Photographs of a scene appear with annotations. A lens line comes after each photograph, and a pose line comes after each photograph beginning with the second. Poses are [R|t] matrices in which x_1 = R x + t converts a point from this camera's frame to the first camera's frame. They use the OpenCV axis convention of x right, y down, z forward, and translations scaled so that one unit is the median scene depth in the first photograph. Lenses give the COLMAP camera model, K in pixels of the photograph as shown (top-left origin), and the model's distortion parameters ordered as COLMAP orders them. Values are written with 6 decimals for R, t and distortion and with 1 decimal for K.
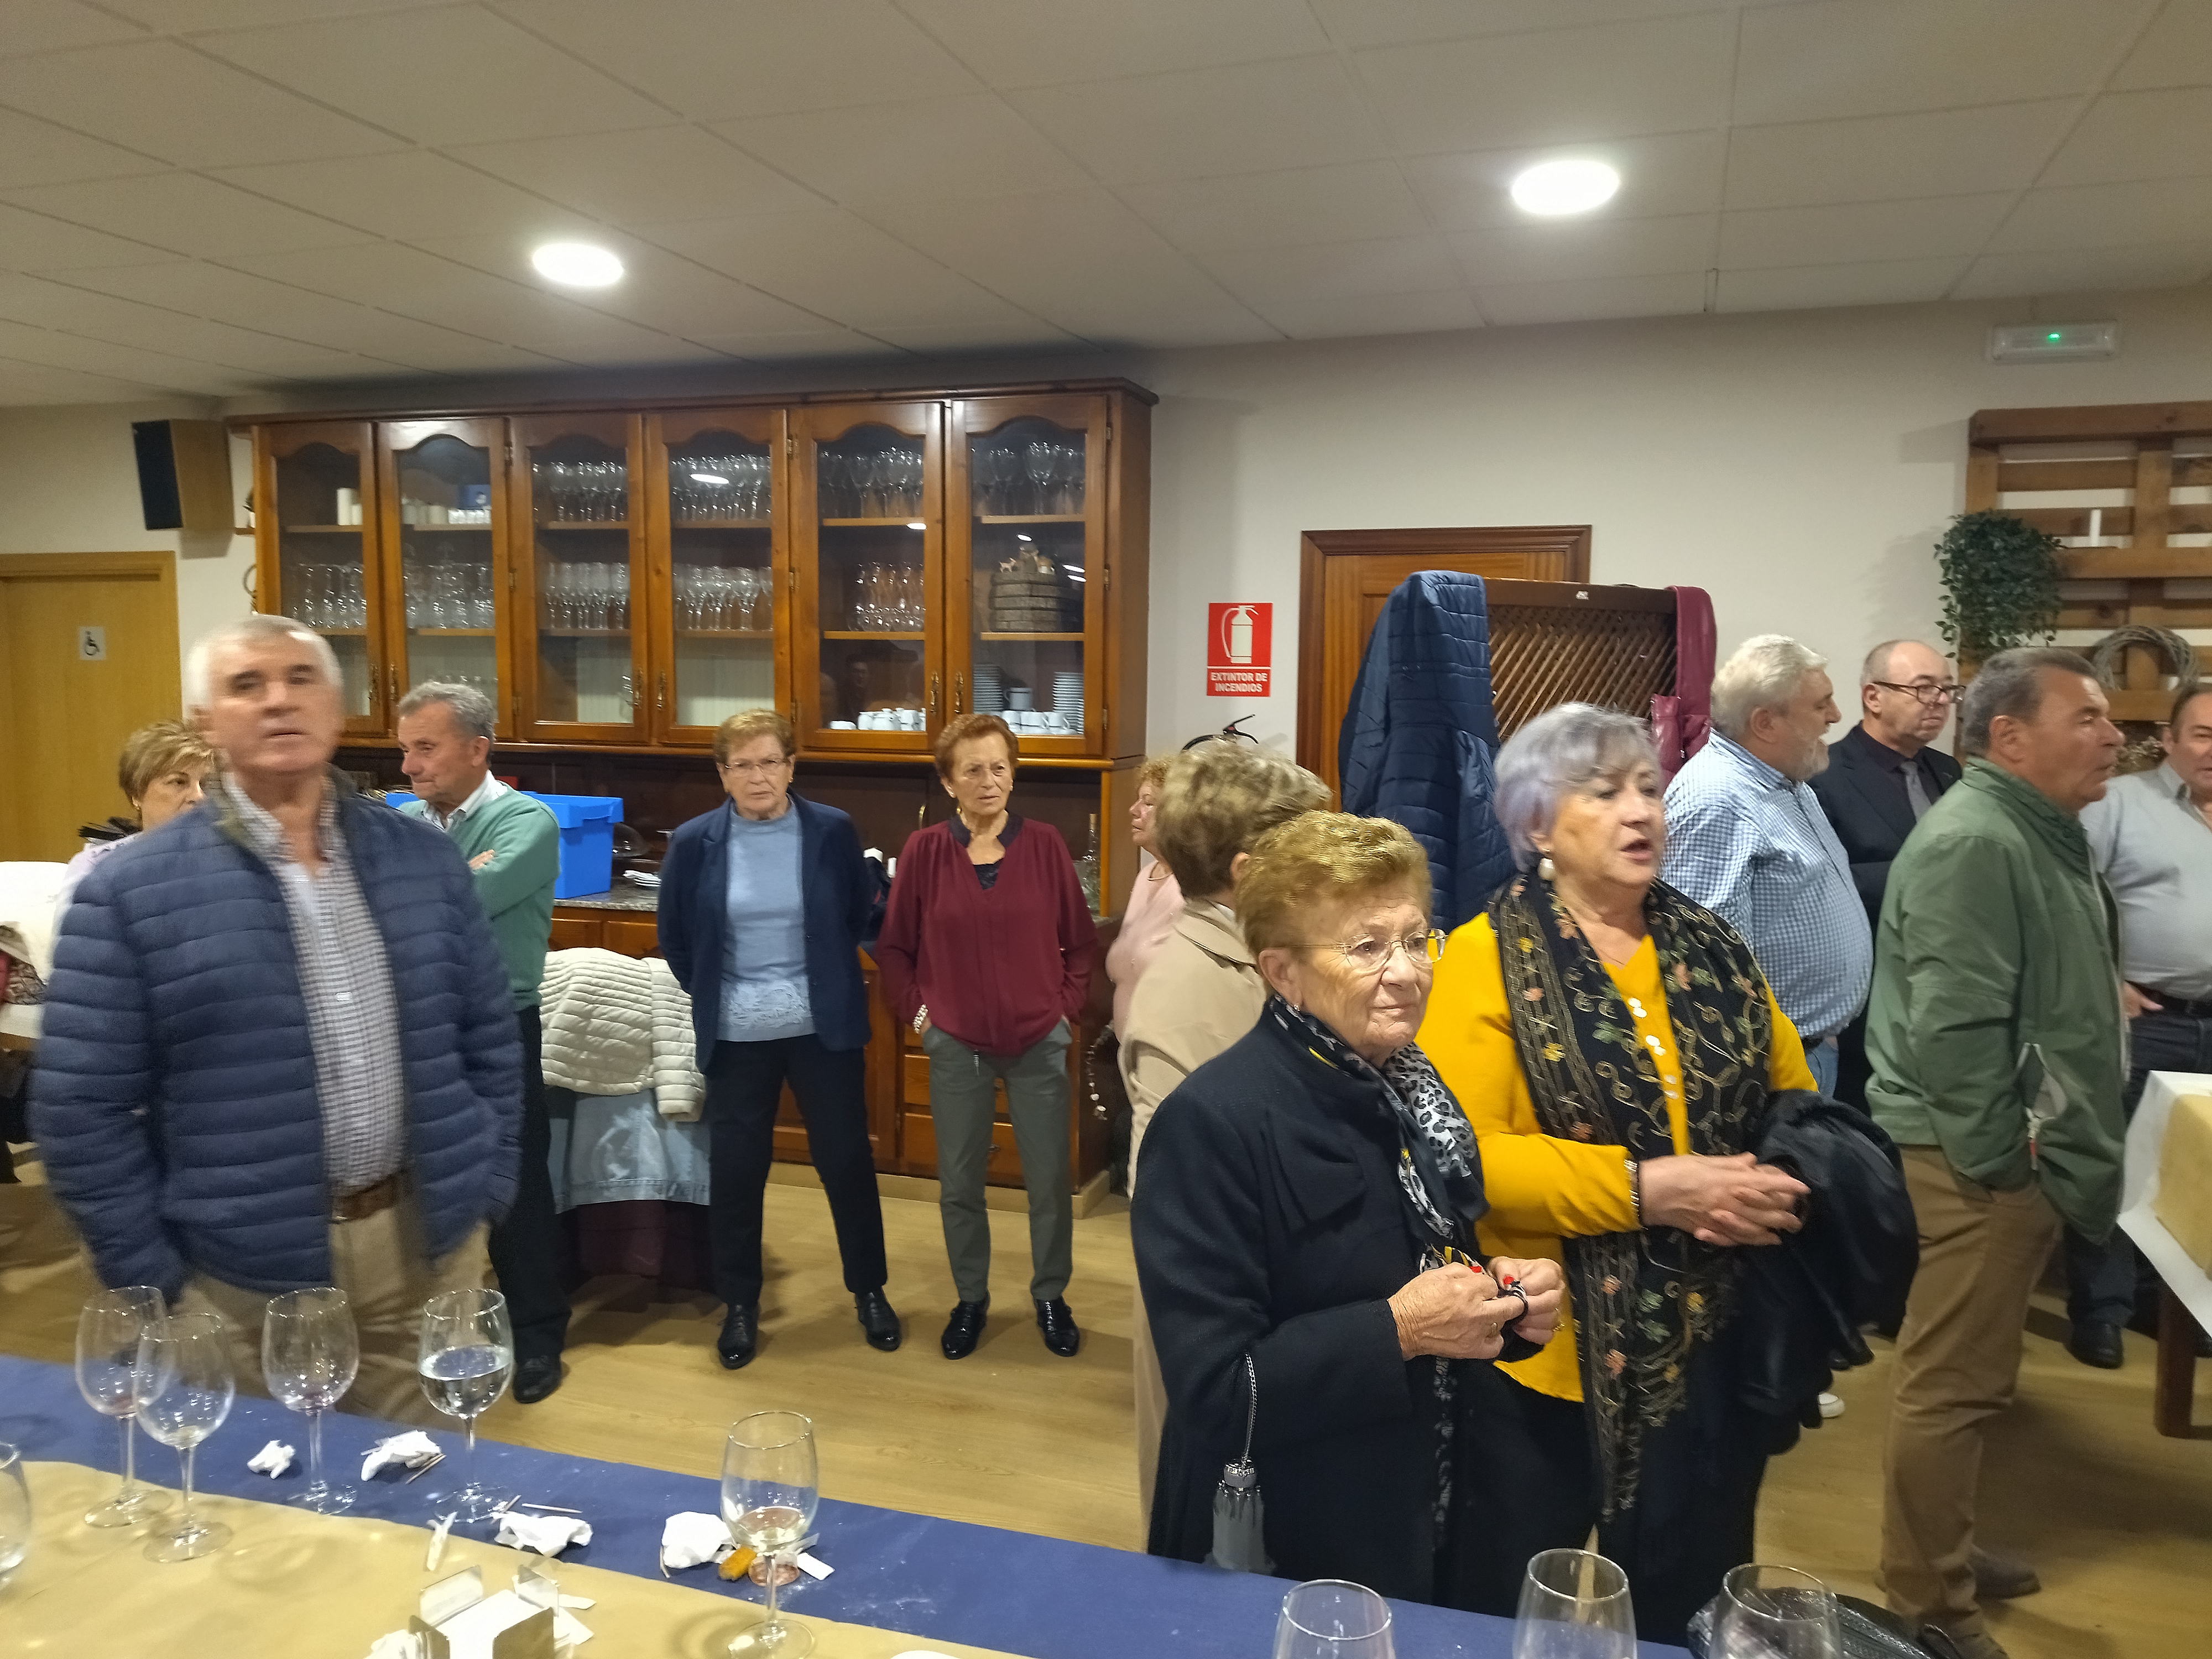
lens RADIAL K [[1657.7, 0, 1106.0], [0, 1657.7, 829.5], [0, 0, 1]] dist [0.106510, -0.180489]
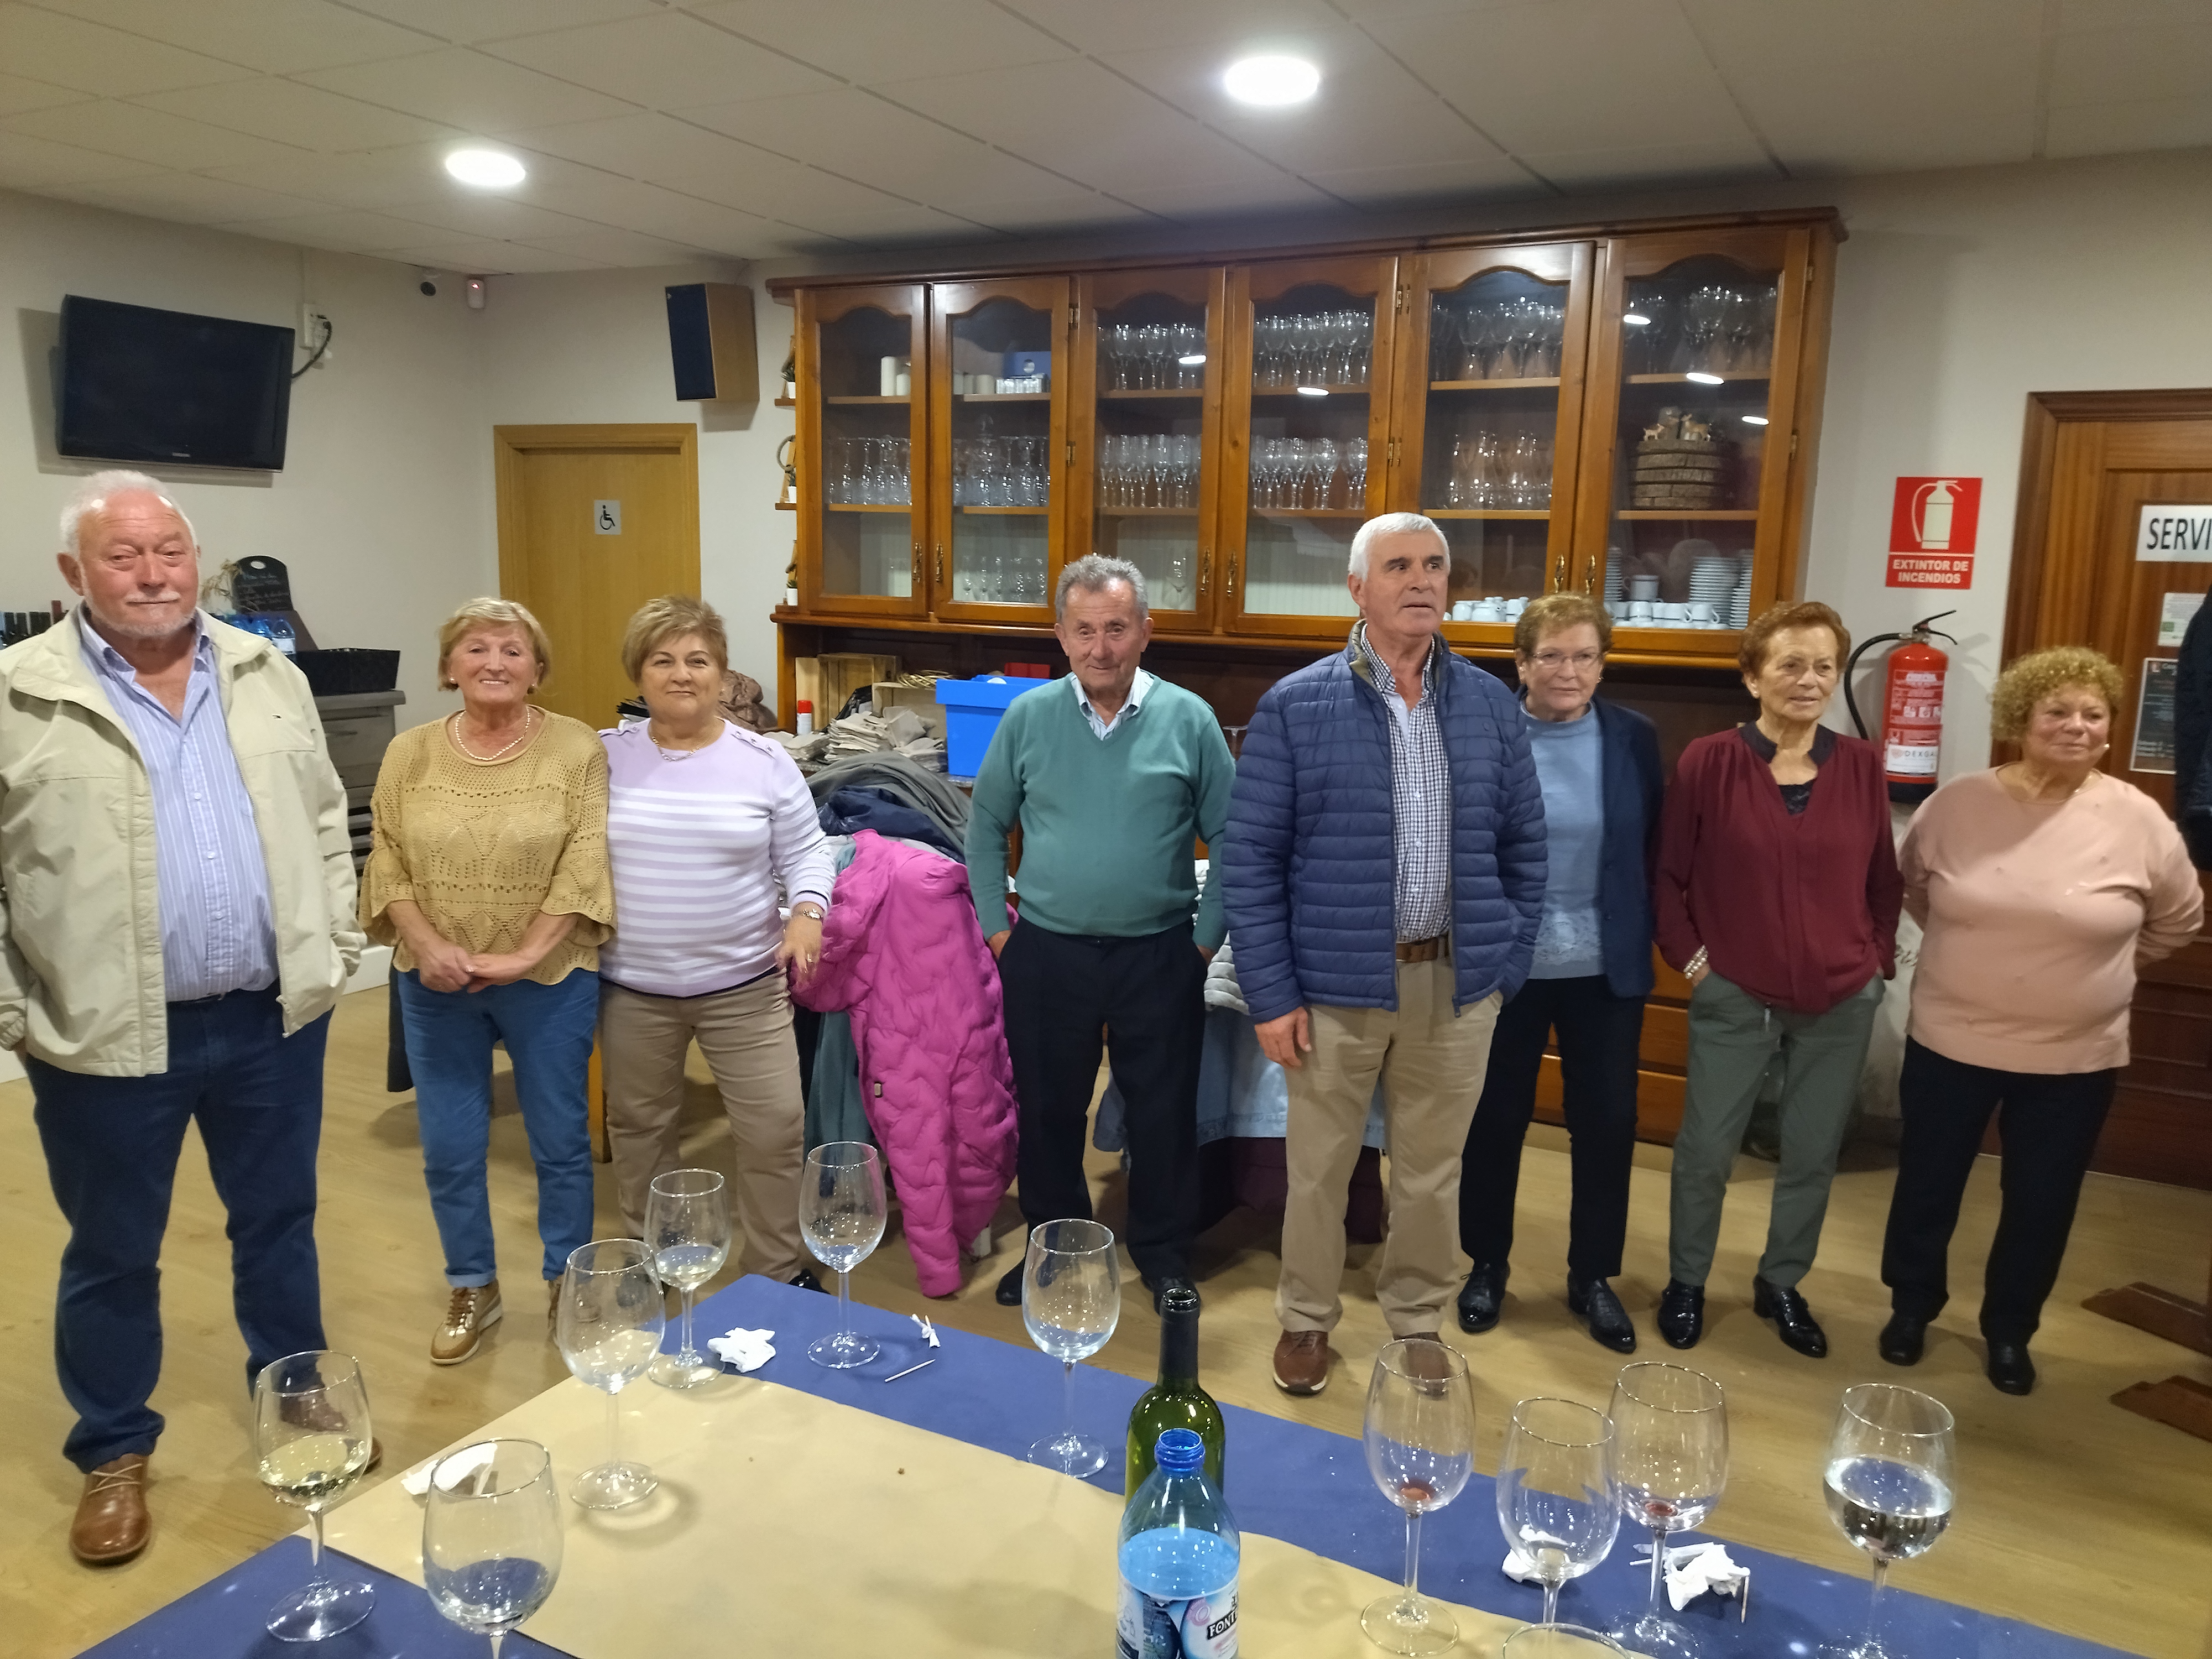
lens RADIAL K [[1657.7, 0, 1106.0], [0, 1657.7, 829.5], [0, 0, 1]] dist [0.106510, -0.180489]
pose [[0.986783, 0.040902, -0.156803, -0.188406], [-0.031268, 0.997497, 0.063427, 0.001160], [0.159005, -0.057686, 0.985591, 0.076577]]
